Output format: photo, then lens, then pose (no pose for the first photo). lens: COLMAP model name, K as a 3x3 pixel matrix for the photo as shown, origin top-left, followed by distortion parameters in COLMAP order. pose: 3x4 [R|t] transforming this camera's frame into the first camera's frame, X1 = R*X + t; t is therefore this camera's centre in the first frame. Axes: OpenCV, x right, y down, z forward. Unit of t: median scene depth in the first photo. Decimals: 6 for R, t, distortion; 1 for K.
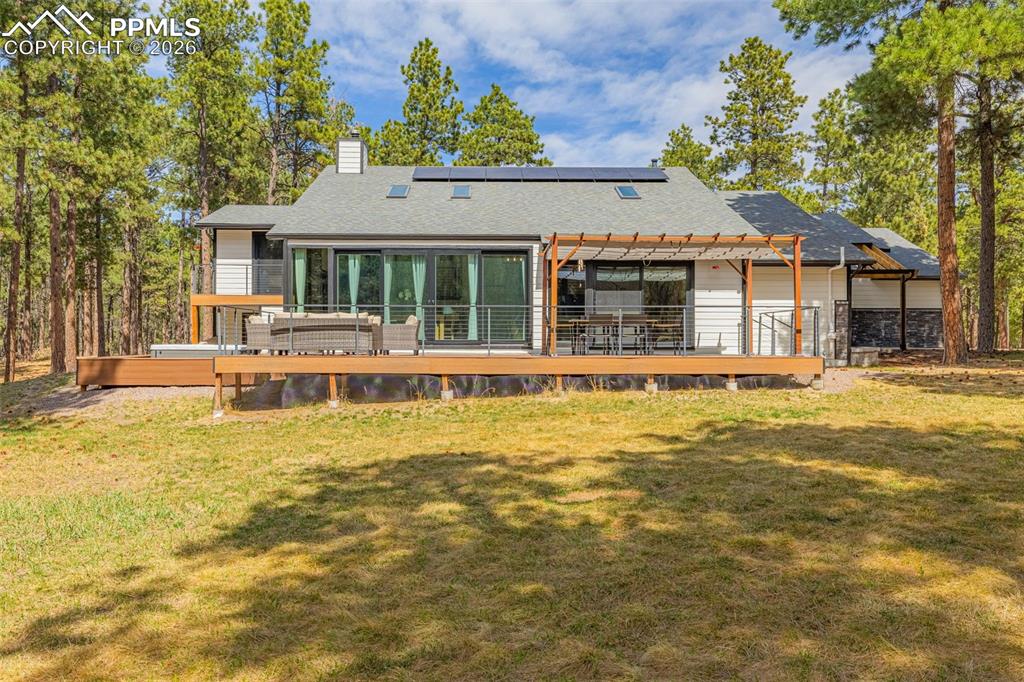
lens RADIAL K [[878.5, 0, 498.2], [0, 878.5, 338.5], [0, 0, 1]] dist [-0.004798, -0.006205]
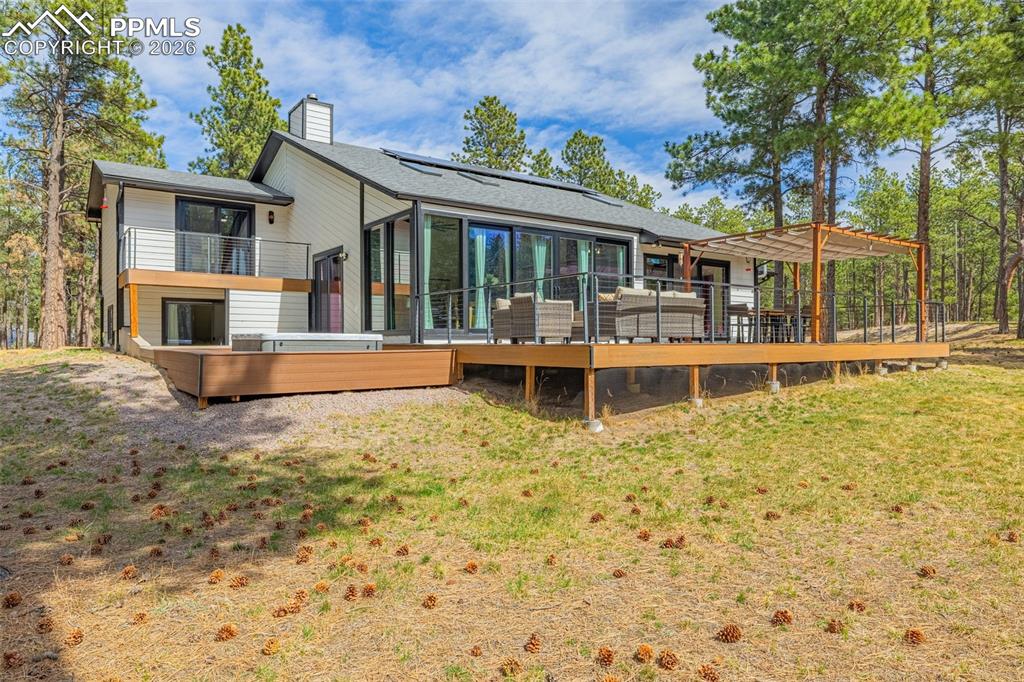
lens RADIAL K [[663.8, 0, 512.0], [0, 663.8, 341.0], [0, 0, 1]] dist [-0.001949, -0.000458]
pose [[0.815741, -0.002207, 0.578414, -0.379021], [0.001175, 0.999997, 0.002159, 0.008969], [-0.578417, -0.001081, 0.815741, 0.333924]]
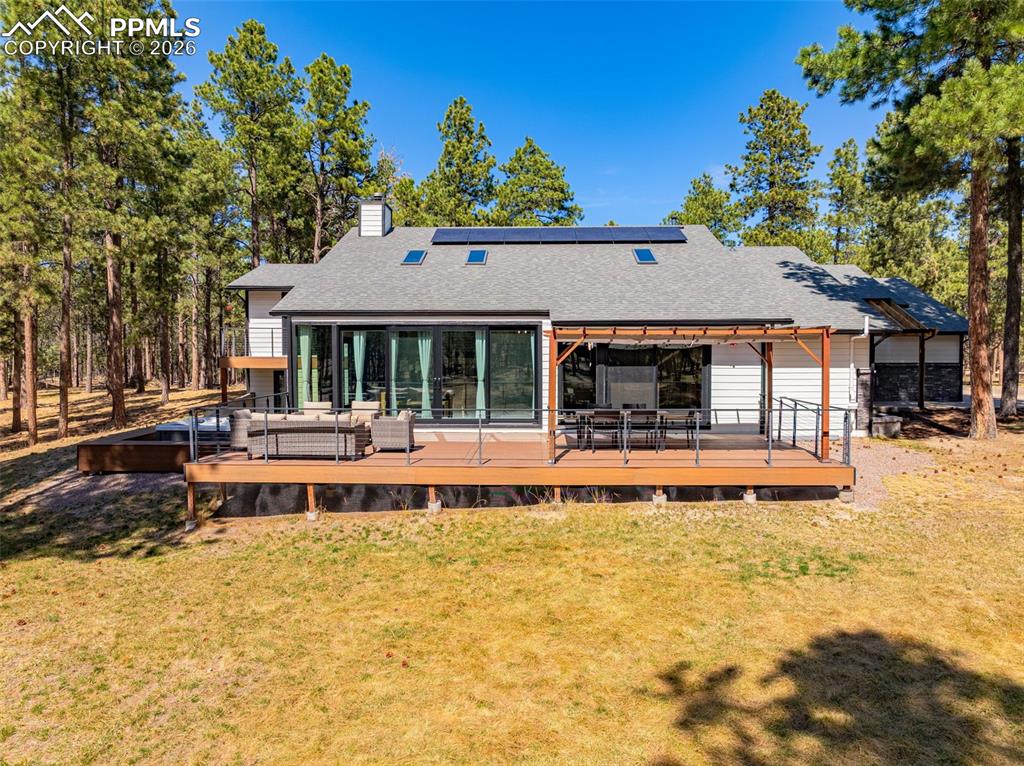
lens RADIAL K [[743.2, 0, 512.0], [0, 743.2, 383.0], [0, 0, 1]] dist [-0.029045, 0.003733]
pose [[0.998867, -0.001483, -0.047556, 0.033136], [0.003805, 0.998803, 0.048763, -0.056916], [0.047426, -0.048889, 0.997678, 0.133738]]
